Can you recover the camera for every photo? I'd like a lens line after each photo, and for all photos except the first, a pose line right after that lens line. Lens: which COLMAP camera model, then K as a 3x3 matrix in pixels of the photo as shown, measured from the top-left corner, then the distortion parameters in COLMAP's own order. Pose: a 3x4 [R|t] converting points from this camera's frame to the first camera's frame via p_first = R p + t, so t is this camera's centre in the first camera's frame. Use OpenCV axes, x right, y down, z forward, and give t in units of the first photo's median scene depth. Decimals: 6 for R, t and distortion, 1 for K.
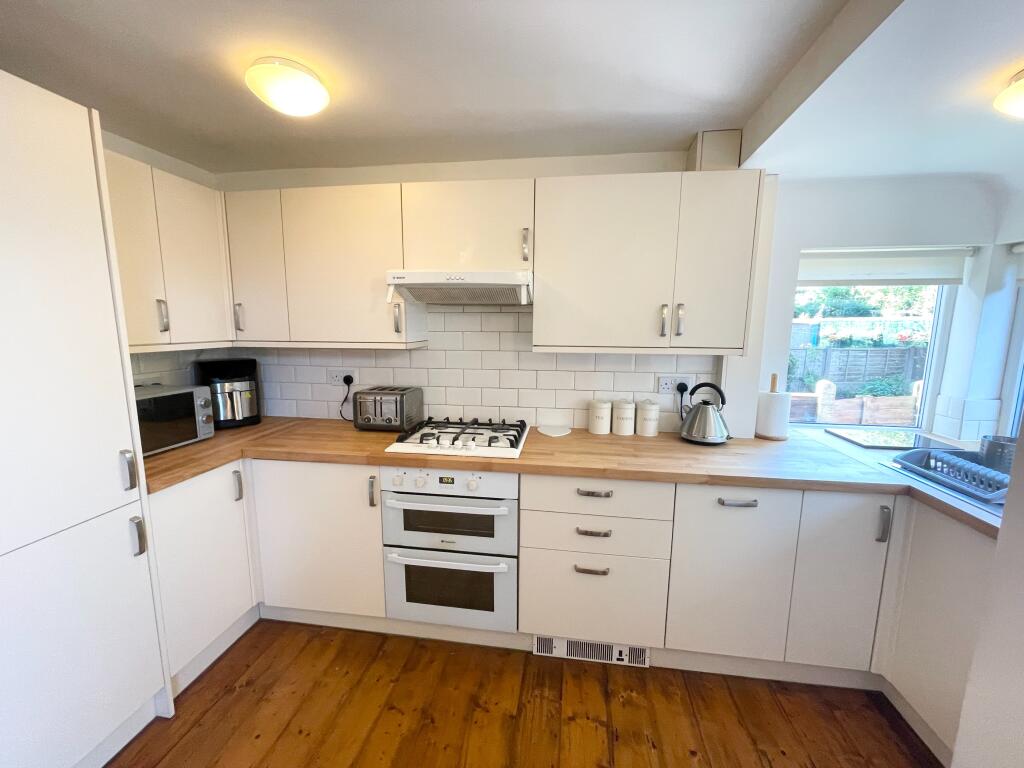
lens RADIAL K [[412.1, 0, 510.7], [0, 412.1, 383.7], [0, 0, 1]] dist [-0.002507, -0.000035]
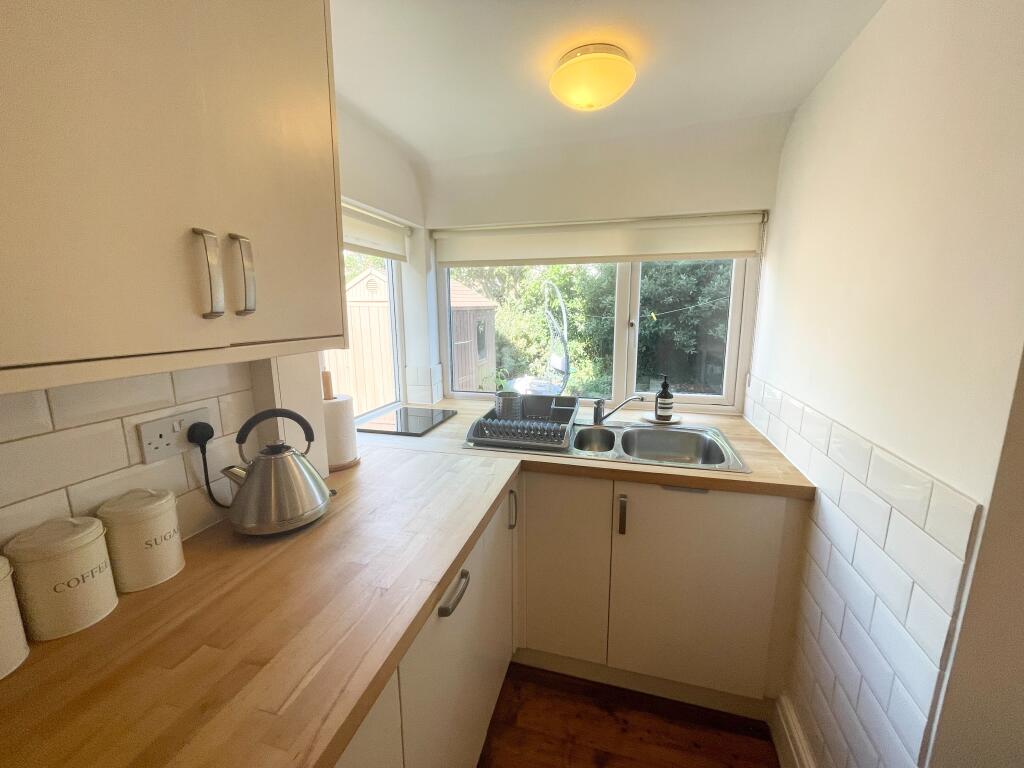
lens RADIAL K [[412.1, 0, 510.7], [0, 412.1, 383.7], [0, 0, 1]] dist [-0.002507, -0.000035]
pose [[0.122933, -0.183304, 0.975340, 0.031877], [0.149468, 0.975003, 0.164401, -0.078302], [-0.981095, 0.125571, 0.147258, 0.693478]]
